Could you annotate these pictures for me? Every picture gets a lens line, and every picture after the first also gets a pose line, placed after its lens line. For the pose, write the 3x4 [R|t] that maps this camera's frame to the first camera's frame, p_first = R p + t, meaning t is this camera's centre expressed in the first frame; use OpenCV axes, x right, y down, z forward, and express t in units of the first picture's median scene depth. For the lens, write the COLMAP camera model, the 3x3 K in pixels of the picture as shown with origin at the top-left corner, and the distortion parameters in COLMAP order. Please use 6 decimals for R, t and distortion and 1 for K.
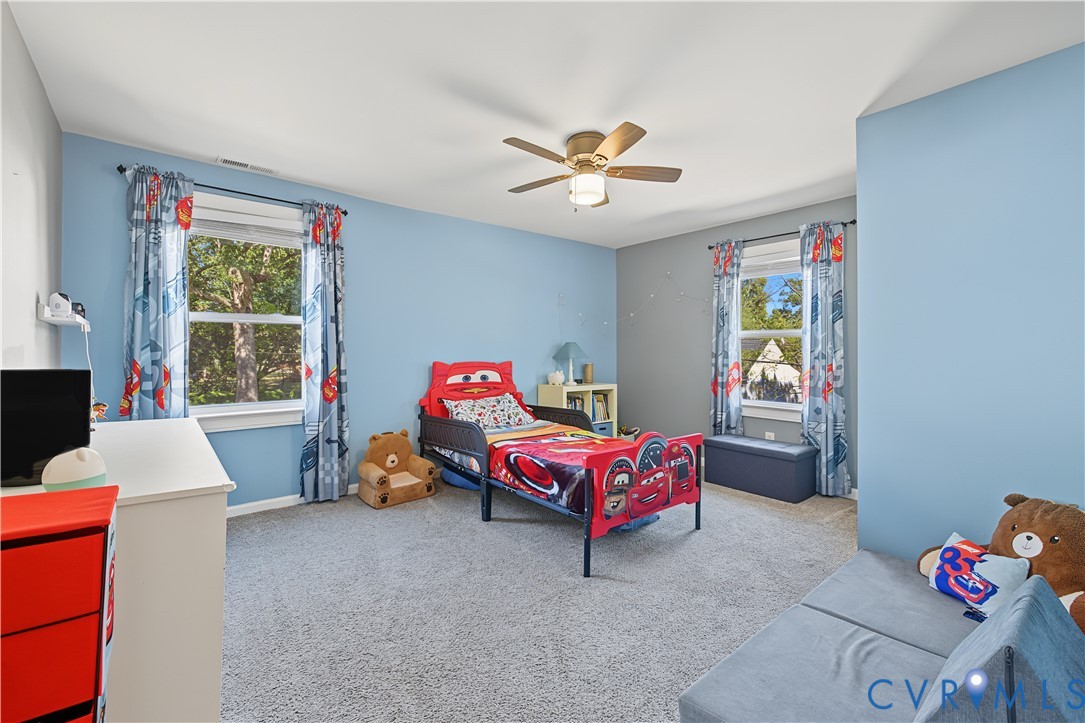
lens RADIAL K [[459.9, 0, 539.3], [0, 459.9, 356.9], [0, 0, 1]] dist [0.001369, -0.000254]
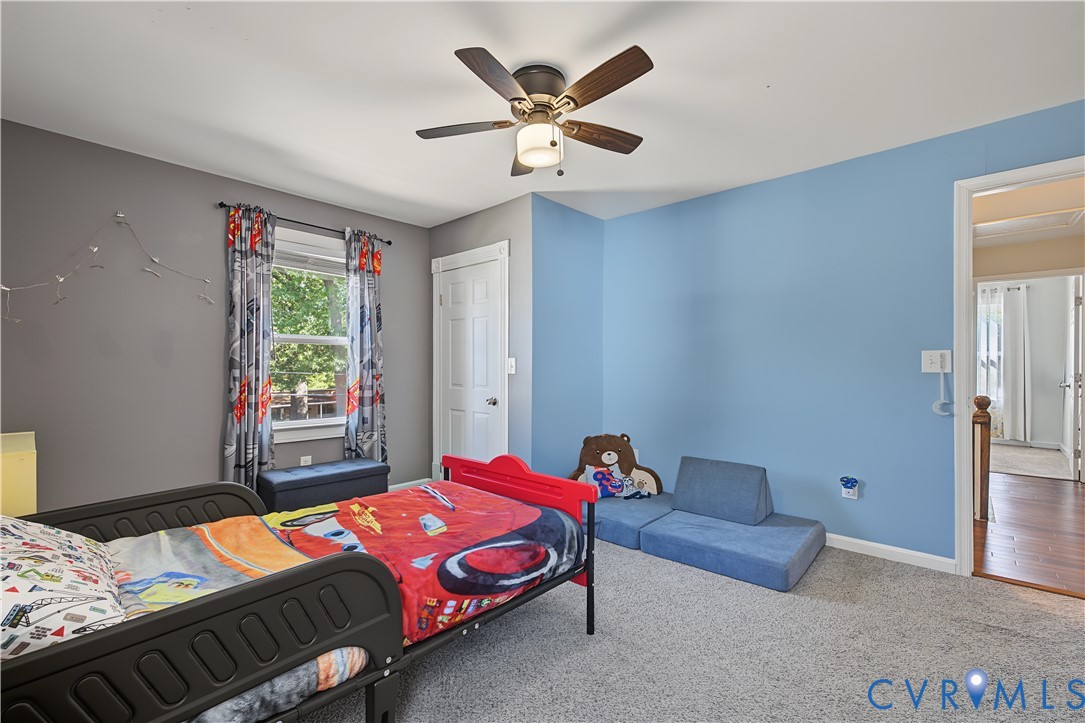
lens RADIAL K [[468.8, 0, 542.5], [0, 468.8, 361.5], [0, 0, 1]] dist [0.000789, -0.000053]
pose [[-0.141998, 0.007182, 0.989841, -0.449624], [0.007084, 0.999955, -0.006239, -0.001232], [-0.989842, 0.006126, -0.142042, 0.760069]]
